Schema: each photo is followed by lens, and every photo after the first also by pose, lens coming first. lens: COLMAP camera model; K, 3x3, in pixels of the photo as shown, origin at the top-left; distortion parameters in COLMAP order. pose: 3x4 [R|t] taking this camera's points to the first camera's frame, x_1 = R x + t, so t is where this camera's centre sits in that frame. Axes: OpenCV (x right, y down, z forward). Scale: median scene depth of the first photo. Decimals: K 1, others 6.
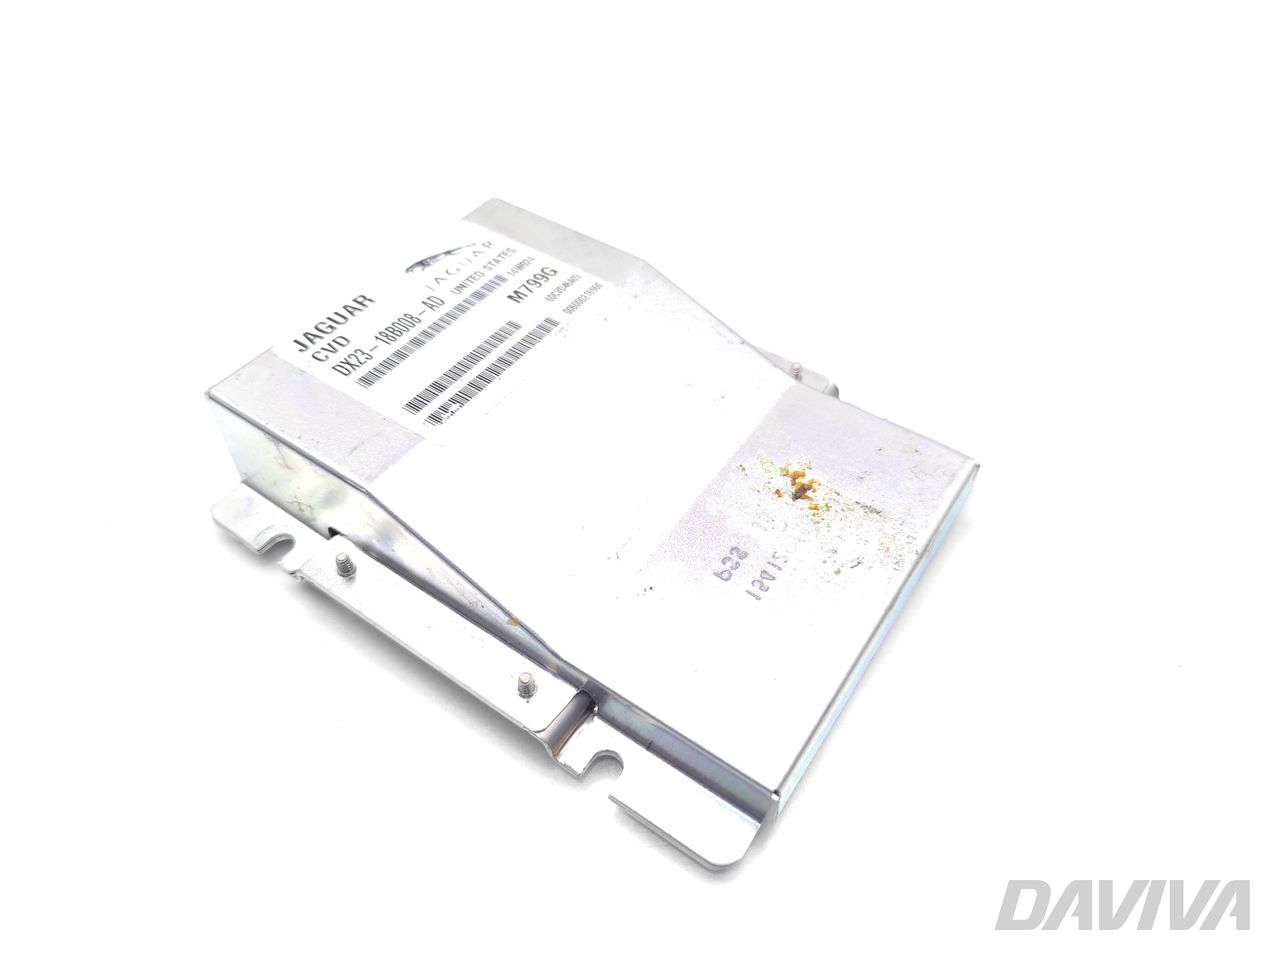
lens RADIAL K [[925.5, 0, 640.0], [0, 925.5, 480.0], [0, 0, 1]] dist [0.074005, -0.000327]
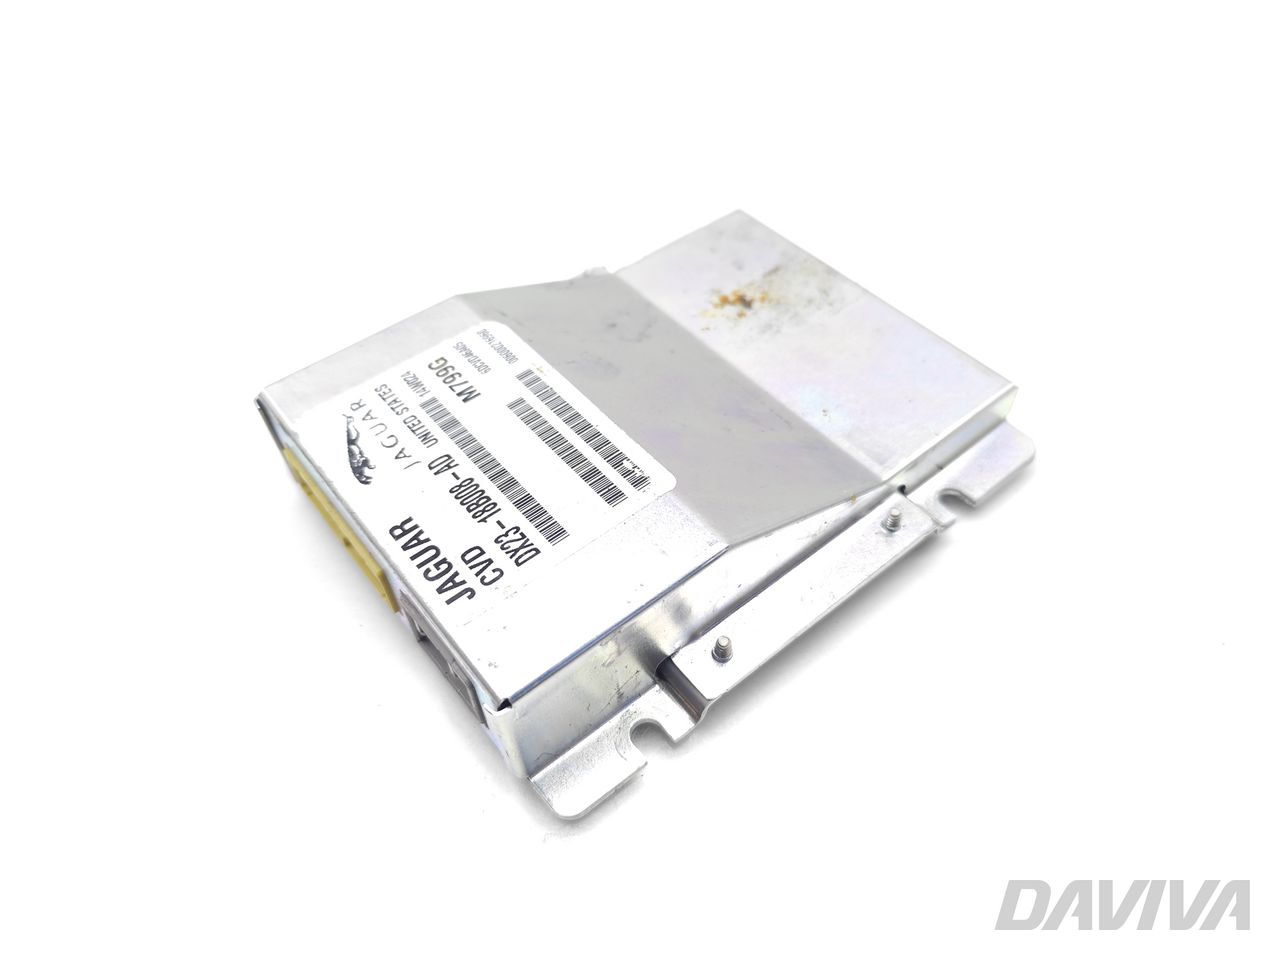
lens RADIAL K [[925.5, 0, 640.0], [0, 925.5, 480.0], [0, 0, 1]] dist [0.074005, -0.000327]
pose [[0.278240, -0.745751, 0.605341, -0.705867], [0.731893, 0.572744, 0.369185, -0.369928], [-0.622026, 0.340323, 0.705170, 0.315781]]
